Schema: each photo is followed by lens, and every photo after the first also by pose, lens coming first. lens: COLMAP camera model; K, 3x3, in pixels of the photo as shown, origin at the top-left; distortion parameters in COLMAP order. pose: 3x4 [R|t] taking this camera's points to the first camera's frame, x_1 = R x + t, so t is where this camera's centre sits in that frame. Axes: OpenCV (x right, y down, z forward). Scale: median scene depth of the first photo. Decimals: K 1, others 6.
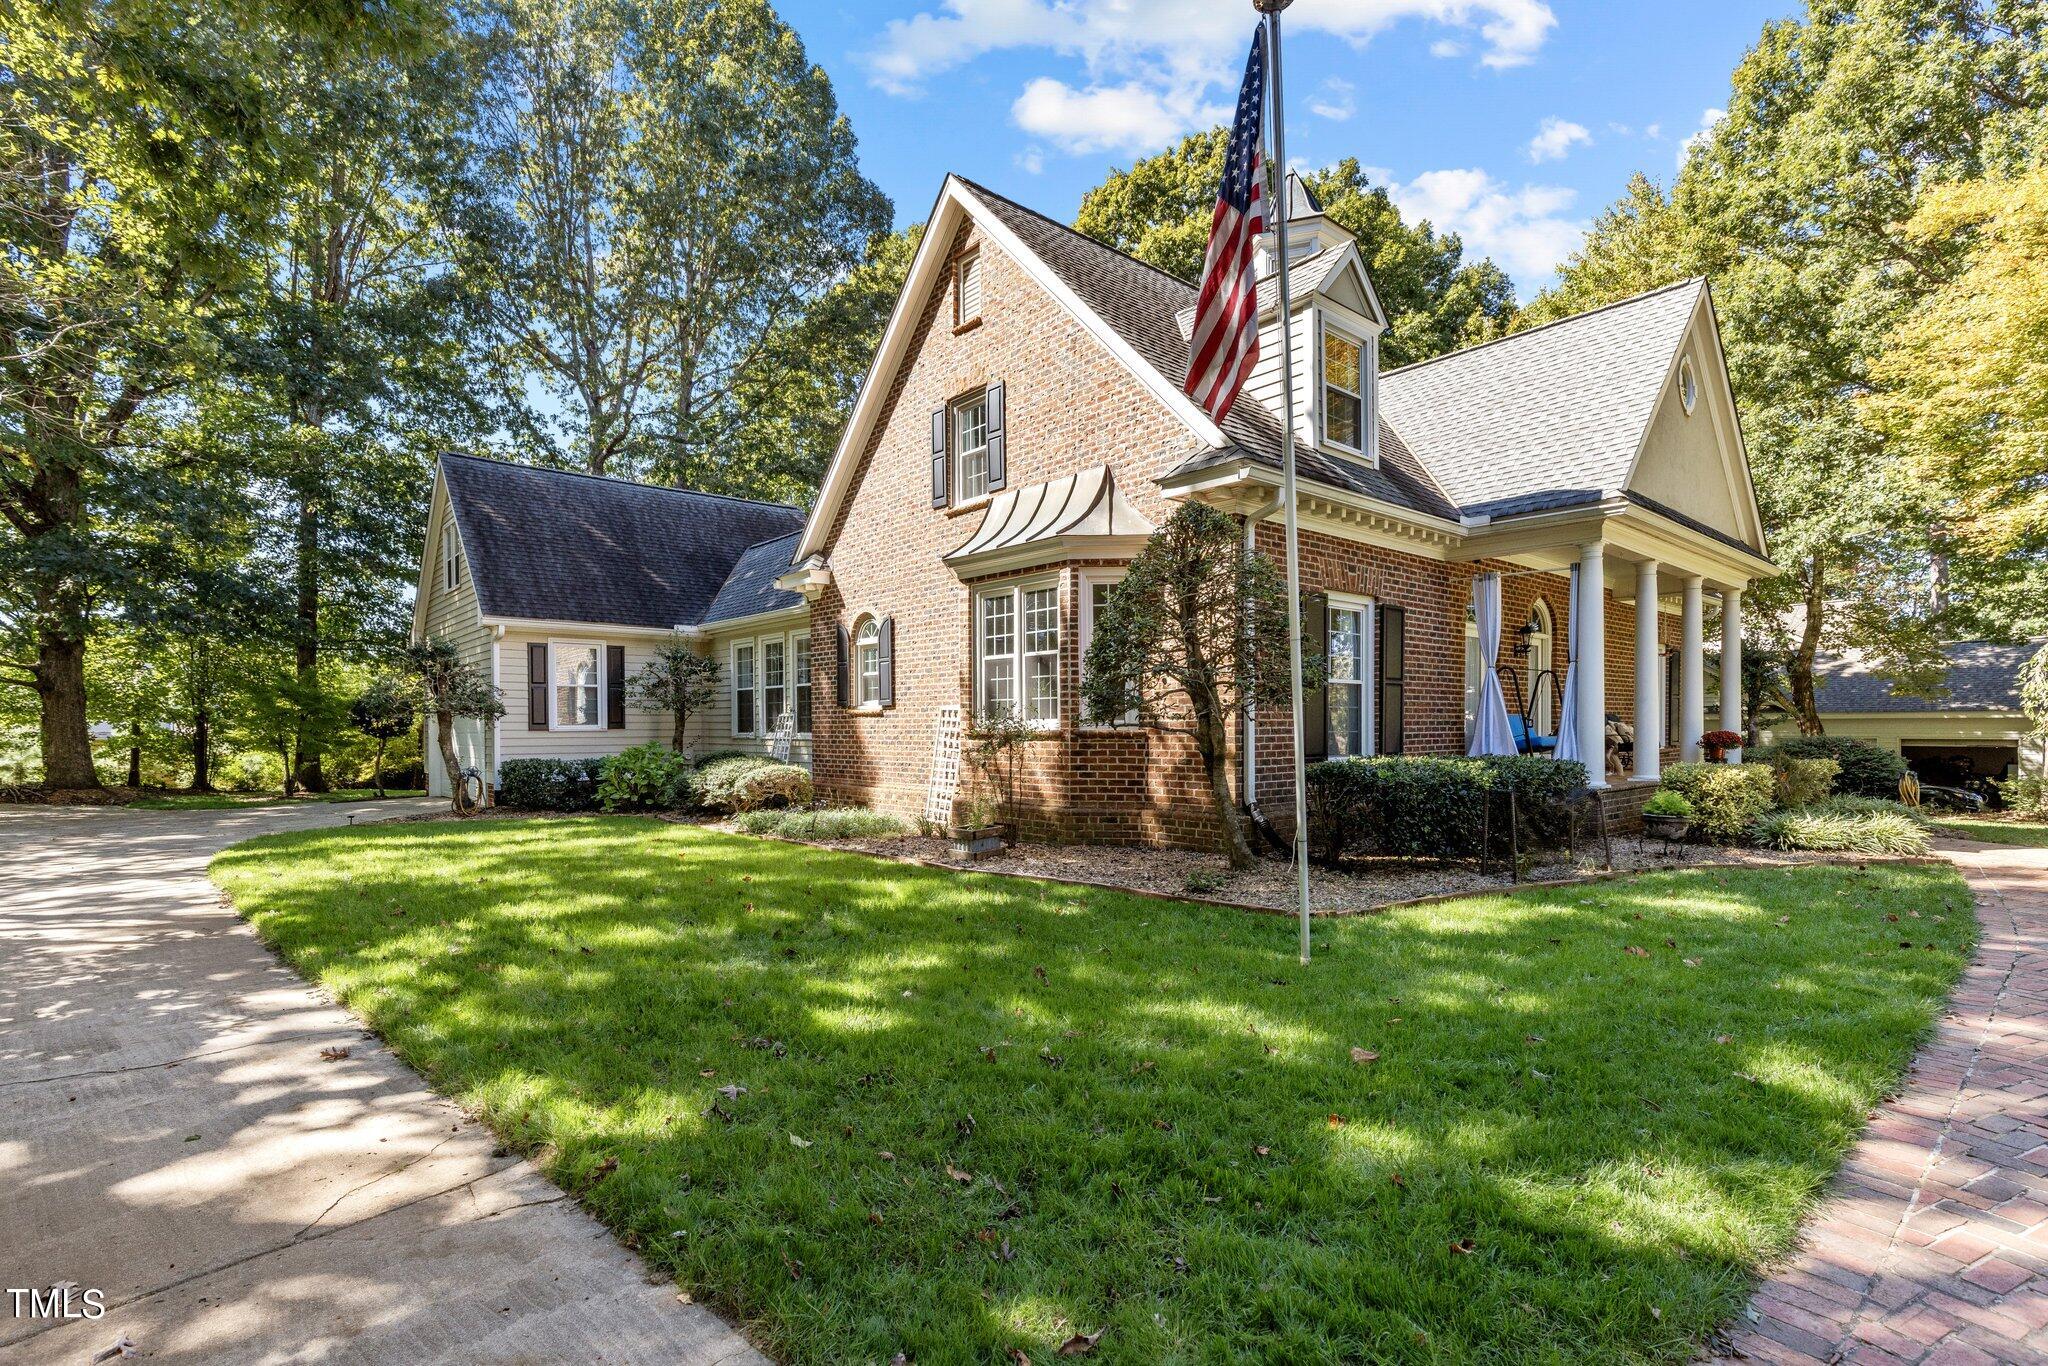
lens RADIAL K [[938.3, 0, 1025.9], [0, 938.3, 691.5], [0, 0, 1]] dist [0.003537, 0.000206]
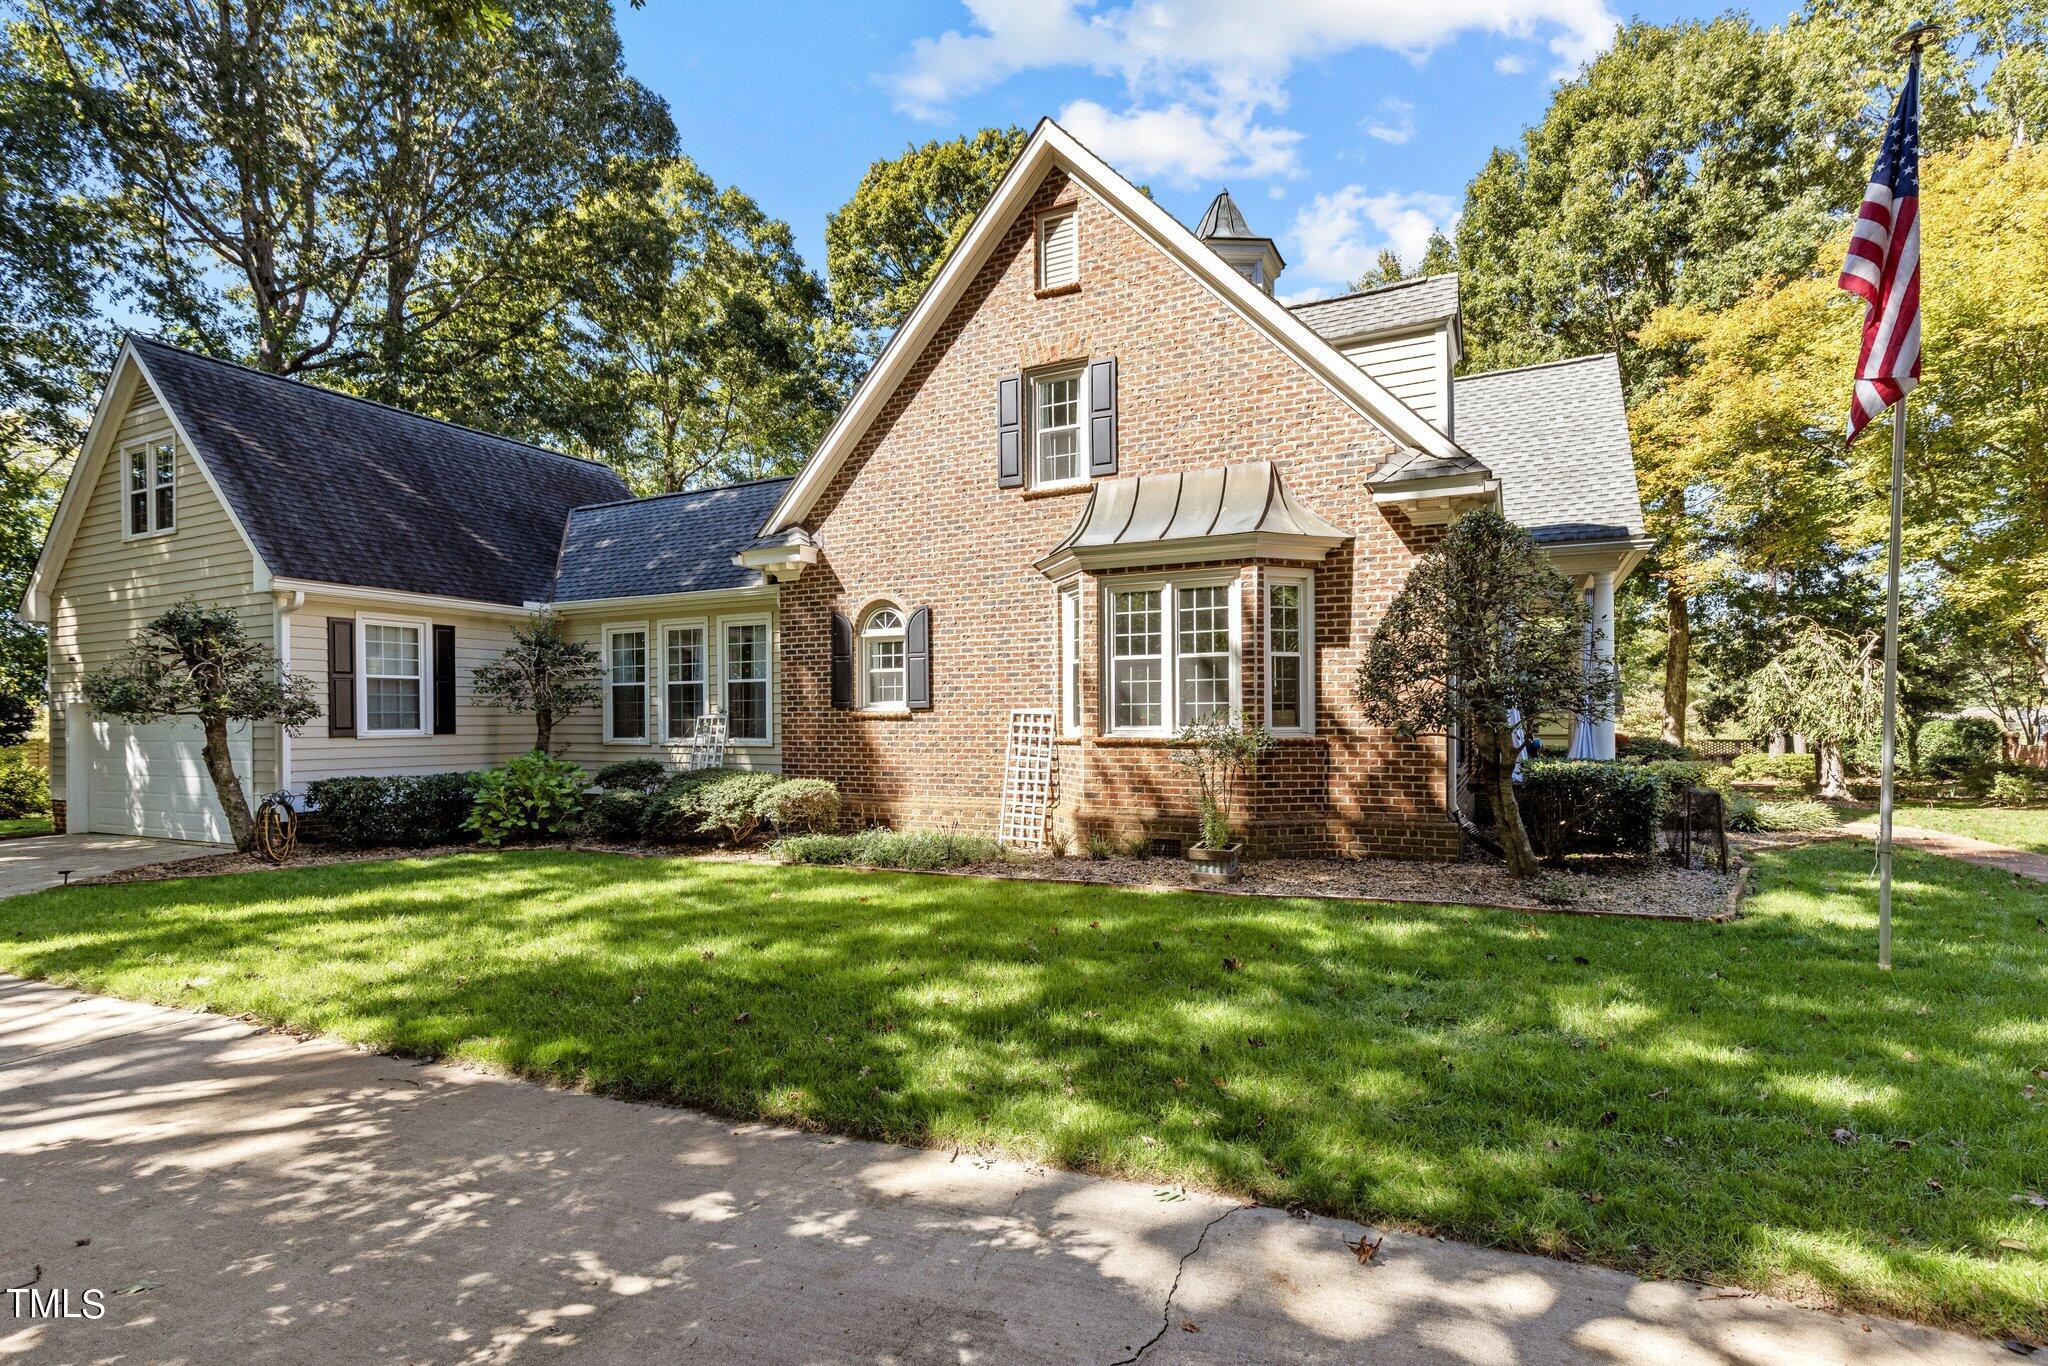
lens RADIAL K [[947.8, 0, 1024.0], [0, 947.8, 683.0], [0, 0, 1]] dist [0.002146, -0.000052]
pose [[0.927267, 0.014348, 0.374125, -0.390866], [-0.012698, 0.999896, -0.006876, -0.003397], [-0.374184, 0.001626, 0.927353, 0.150011]]
